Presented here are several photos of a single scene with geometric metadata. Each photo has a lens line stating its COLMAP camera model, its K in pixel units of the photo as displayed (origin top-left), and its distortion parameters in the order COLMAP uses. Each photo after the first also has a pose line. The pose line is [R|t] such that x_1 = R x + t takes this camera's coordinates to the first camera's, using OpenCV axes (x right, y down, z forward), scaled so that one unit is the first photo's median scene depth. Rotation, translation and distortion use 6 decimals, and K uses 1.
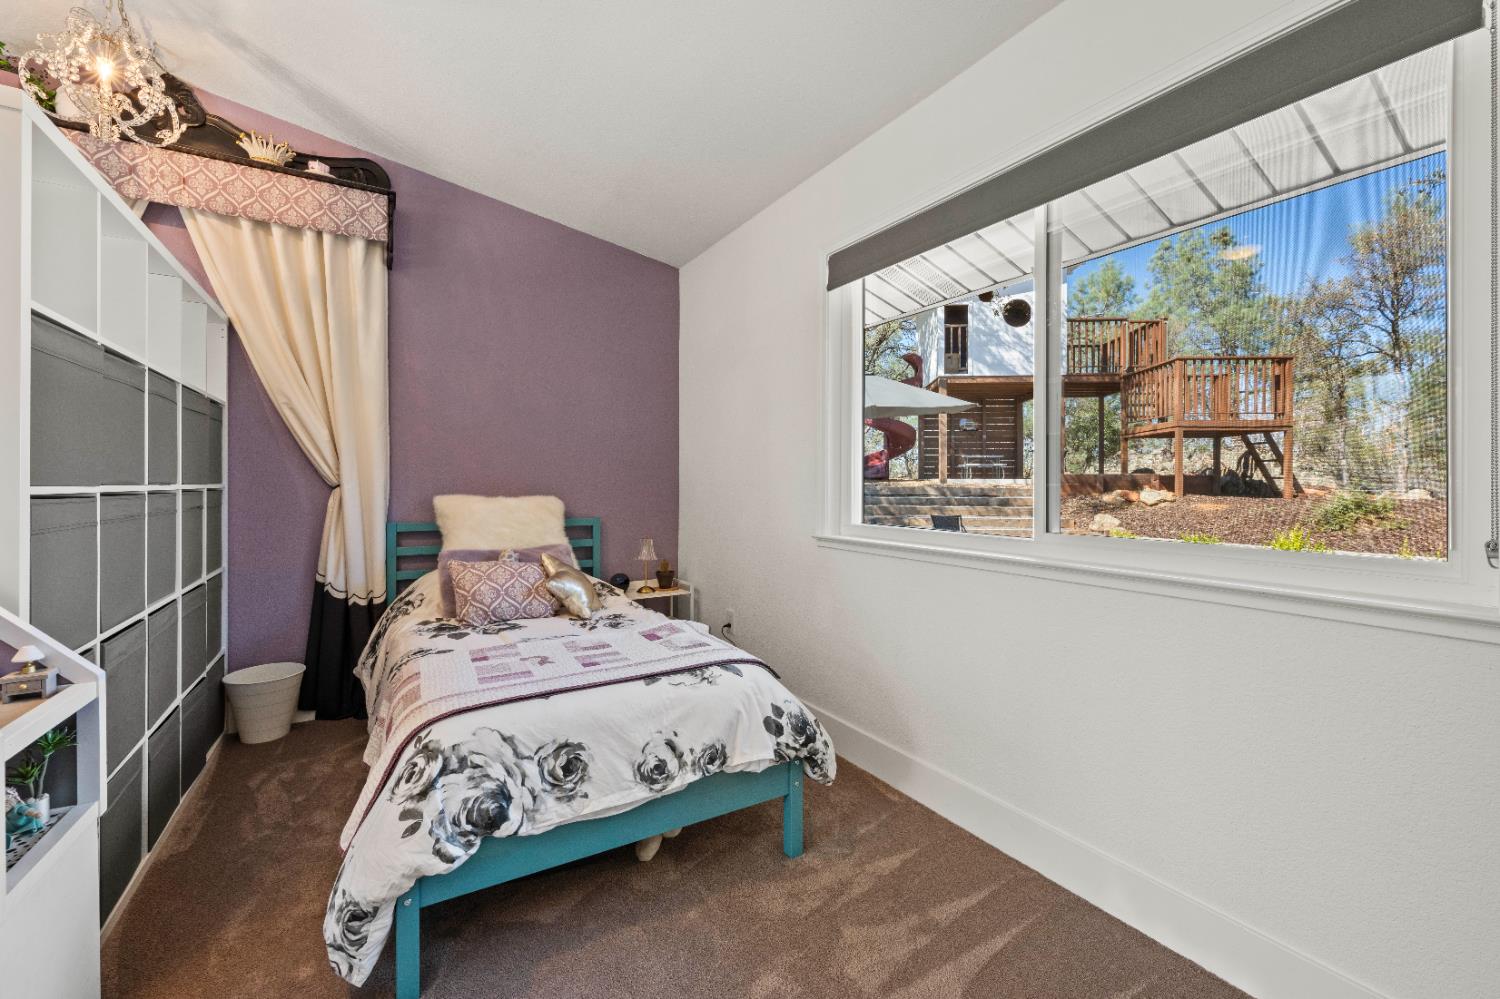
lens RADIAL K [[612.7, 0, 752.4], [0, 612.7, 488.6], [0, 0, 1]] dist [0.000521, 0.000582]
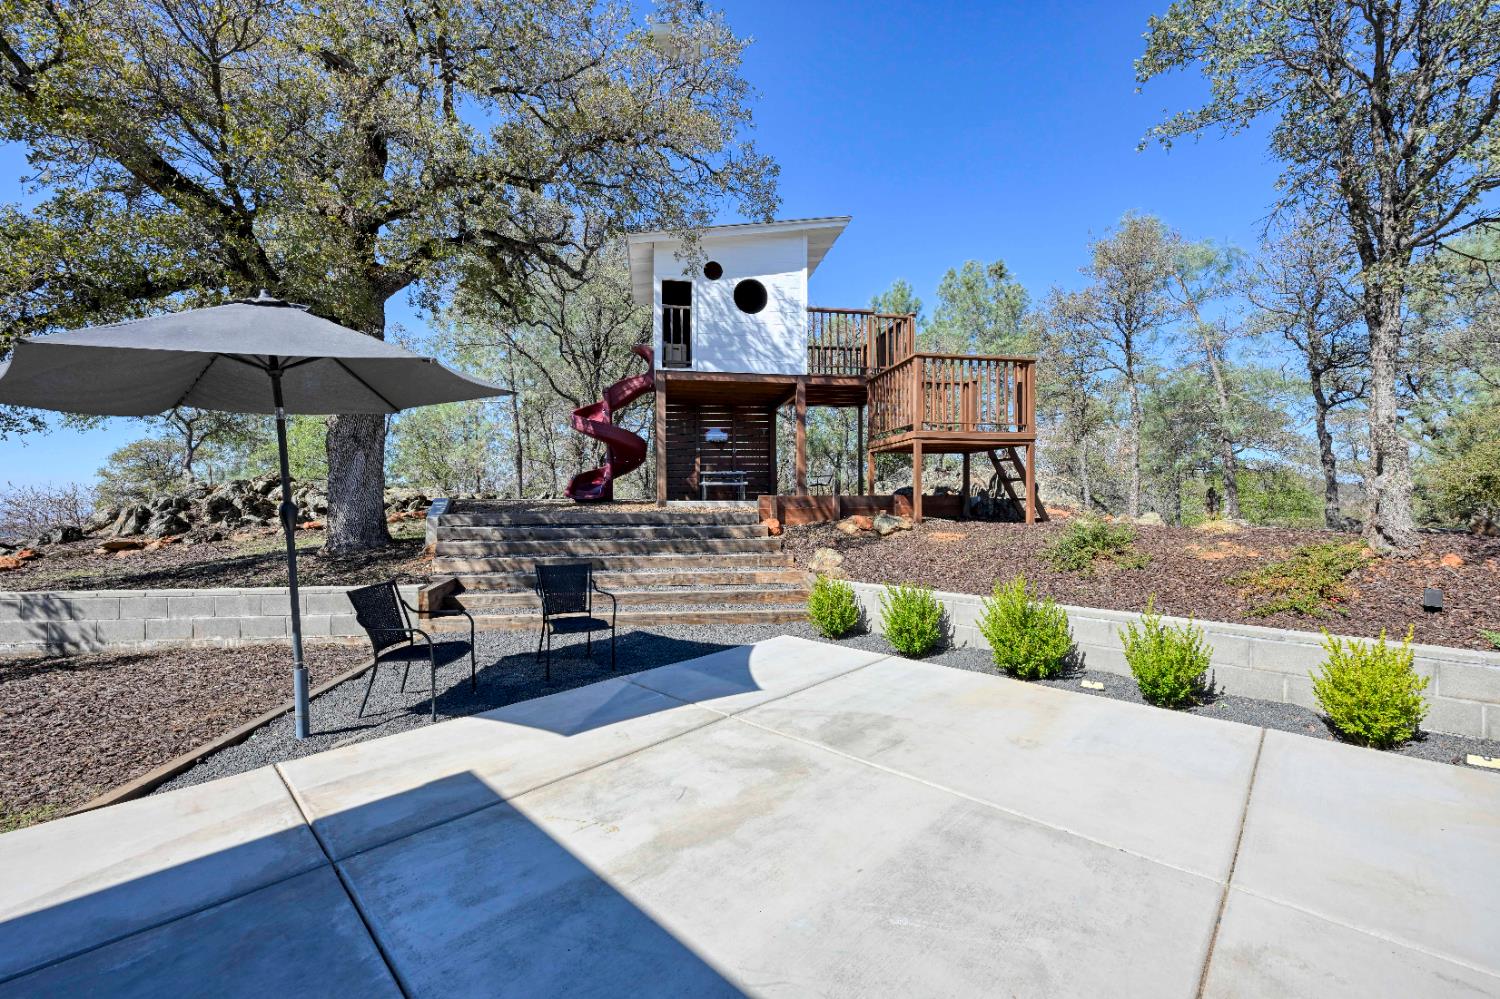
lens RADIAL K [[612.7, 0, 743.1], [0, 612.7, 509.0], [0, 0, 1]] dist [0.000521, 0.000582]
pose [[0.968501, -0.010108, 0.248803, 0.220894], [0.007612, 0.999911, 0.010990, -0.014231], [-0.248892, -0.008750, 0.968492, 0.218803]]
